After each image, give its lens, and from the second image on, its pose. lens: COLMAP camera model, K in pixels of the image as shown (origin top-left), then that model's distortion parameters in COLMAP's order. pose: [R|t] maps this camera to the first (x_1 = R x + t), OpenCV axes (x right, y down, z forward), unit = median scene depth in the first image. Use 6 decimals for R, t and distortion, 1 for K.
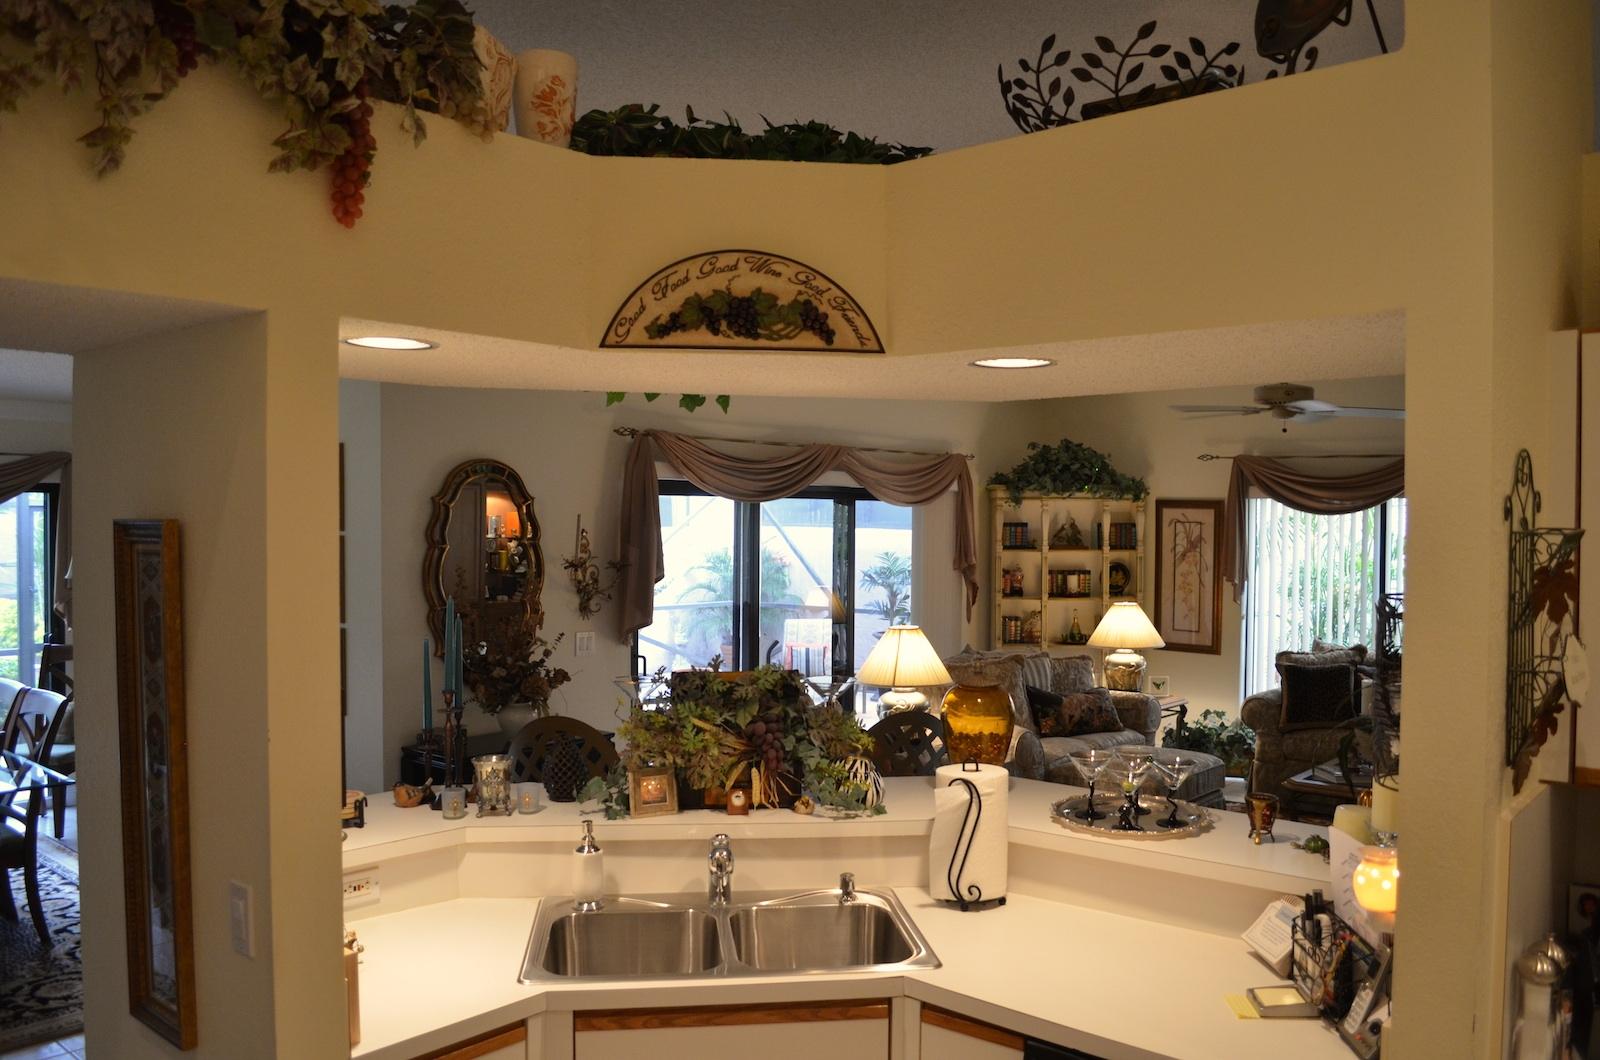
lens RADIAL K [[1255.9, 0, 800.0], [0, 1255.9, 530.0], [0, 0, 1]] dist [-0.077232, 0.000862]
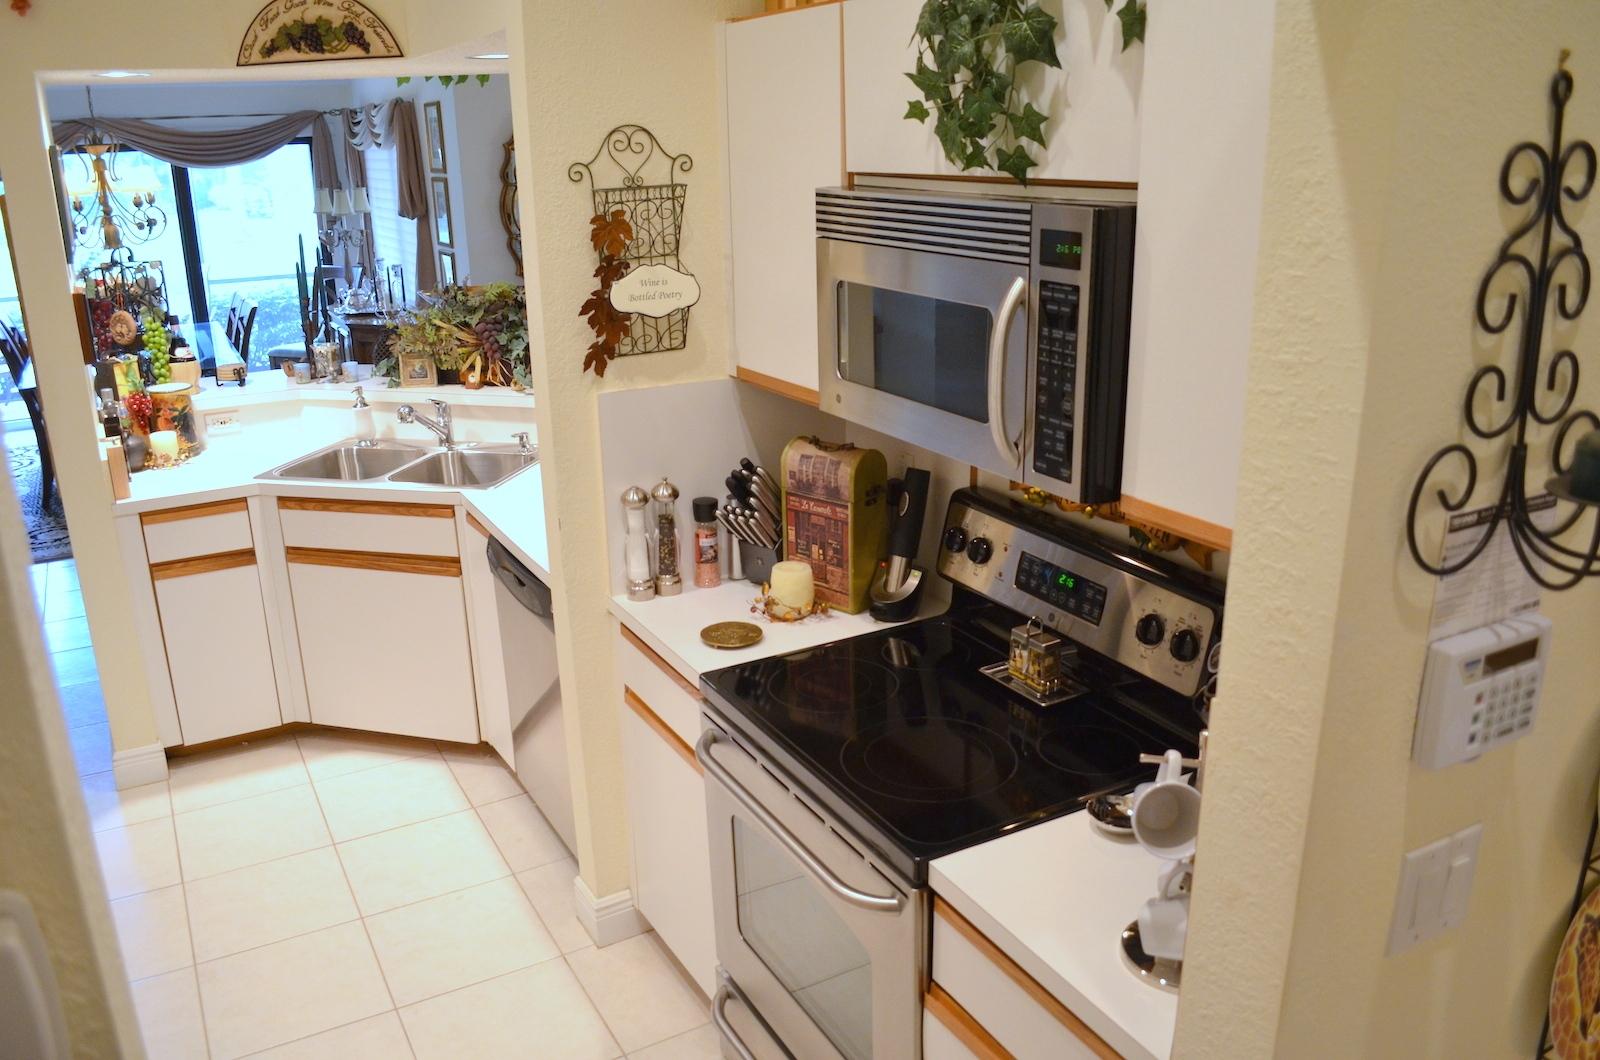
lens RADIAL K [[1255.9, 0, 800.0], [0, 1255.9, 530.0], [0, 0, 1]] dist [-0.077232, 0.000862]
pose [[0.937401, 0.084929, -0.337736, 0.781943], [0.017730, 0.956911, 0.289841, -0.021013], [0.347799, -0.277685, 0.895504, -0.175134]]
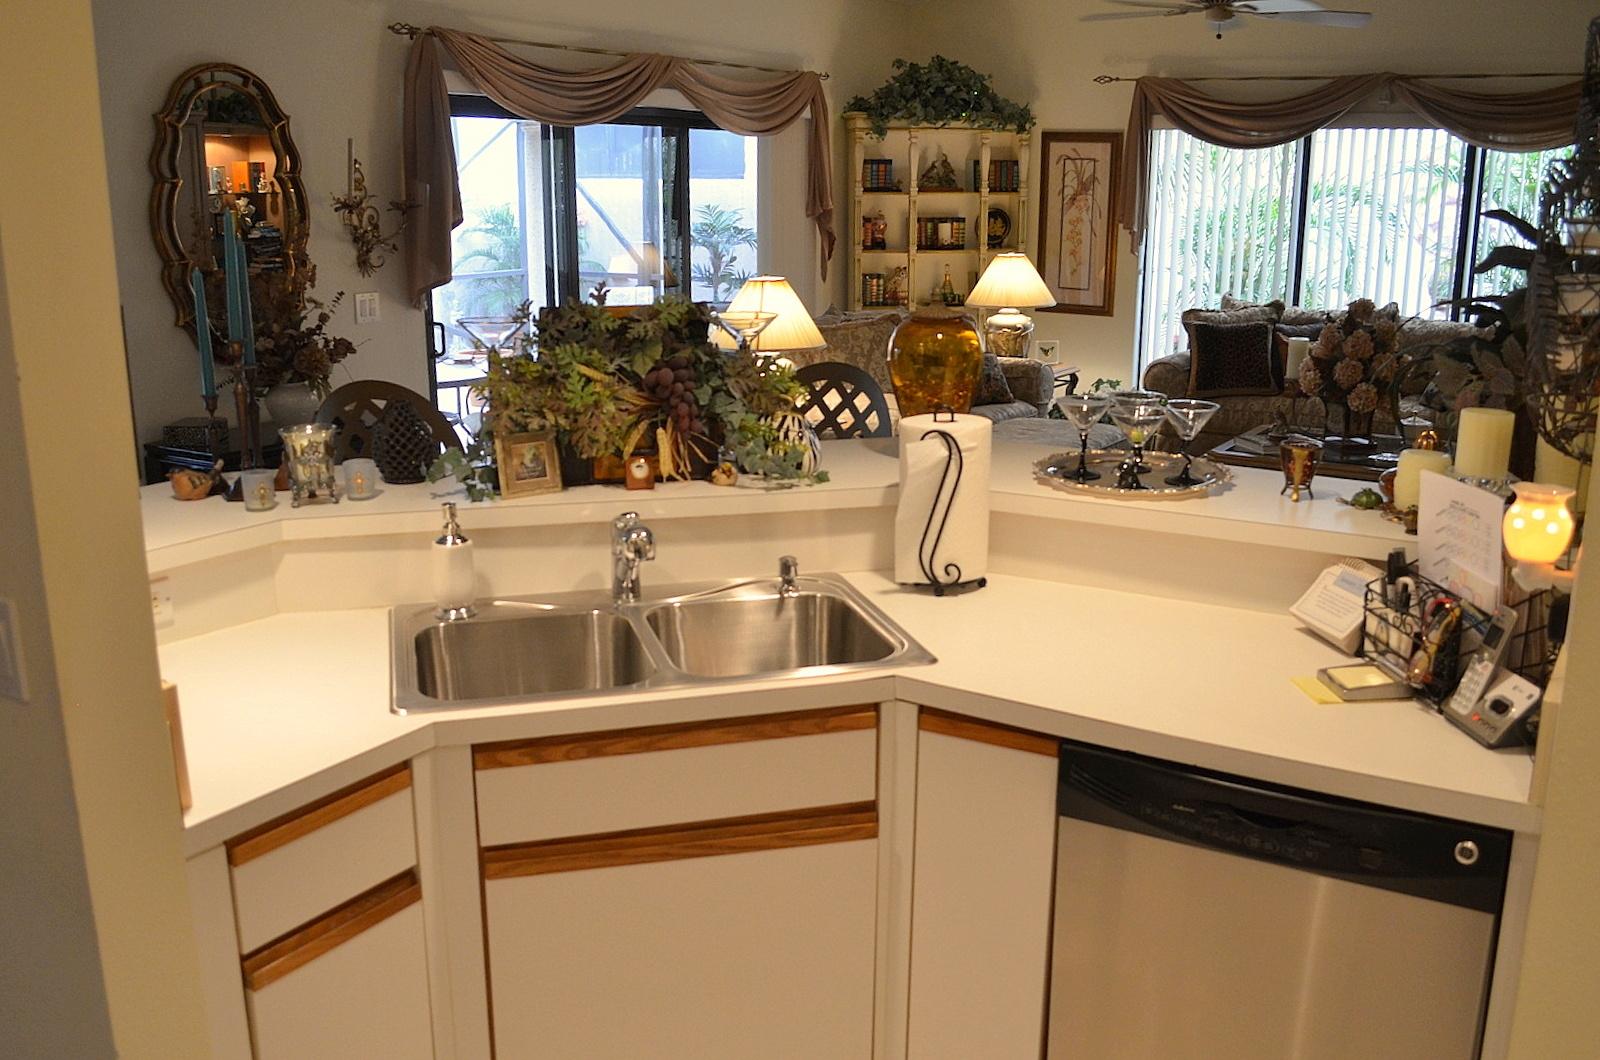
lens RADIAL K [[1444.7, 0, 800.0], [0, 1444.7, 530.0], [0, 0, 1]] dist [-0.075850, -0.003252]
pose [[0.988532, -0.041537, 0.145188, -0.082419], [0.007500, 0.973747, 0.227511, 0.050444], [-0.150826, -0.223813, 0.962891, 0.124335]]
